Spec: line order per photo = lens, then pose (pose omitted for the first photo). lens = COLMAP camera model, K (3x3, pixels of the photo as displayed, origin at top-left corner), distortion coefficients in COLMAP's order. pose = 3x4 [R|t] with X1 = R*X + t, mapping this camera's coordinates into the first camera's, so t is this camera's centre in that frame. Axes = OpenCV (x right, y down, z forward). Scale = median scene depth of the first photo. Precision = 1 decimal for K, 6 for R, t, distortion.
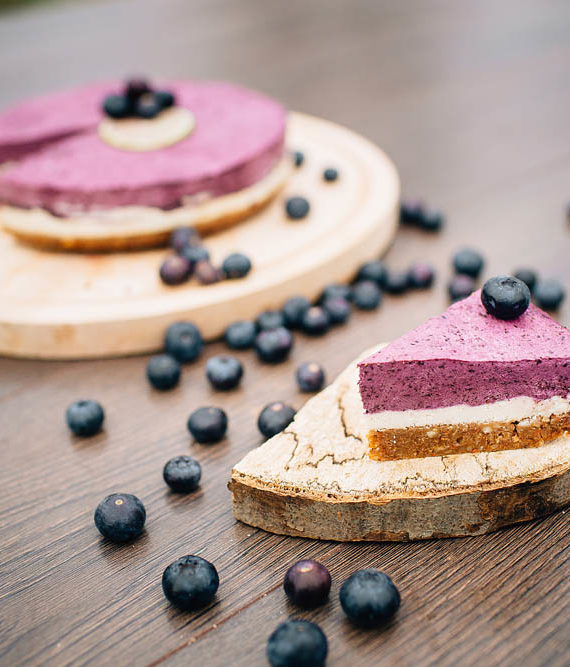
lens RADIAL K [[1072.3, 0, 285.0], [0, 1072.3, 333.5], [0, 0, 1]] dist [-0.056930, 0.007137]
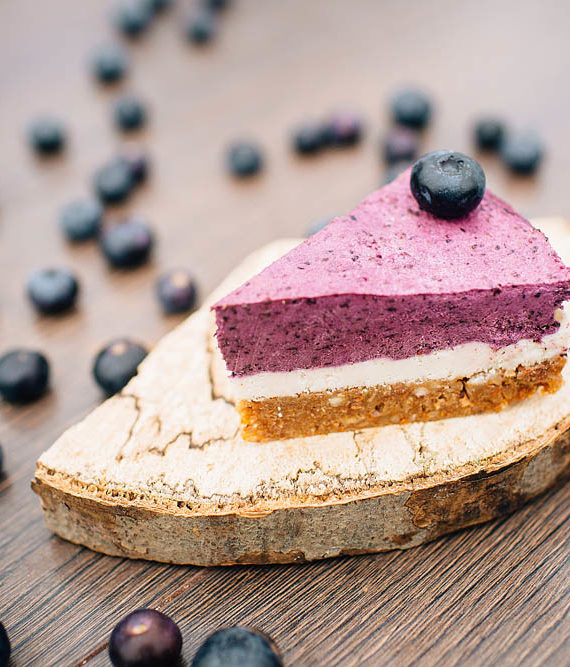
lens RADIAL K [[1248.4, 0, 285.0], [0, 1248.4, 333.5], [0, 0, 1]] dist [-0.055508, -0.147557]
pose [[0.998574, -0.036476, 0.038980, 0.078507], [0.030828, 0.990122, 0.136780, -0.052818], [-0.043584, -0.135383, 0.989834, 0.256288]]
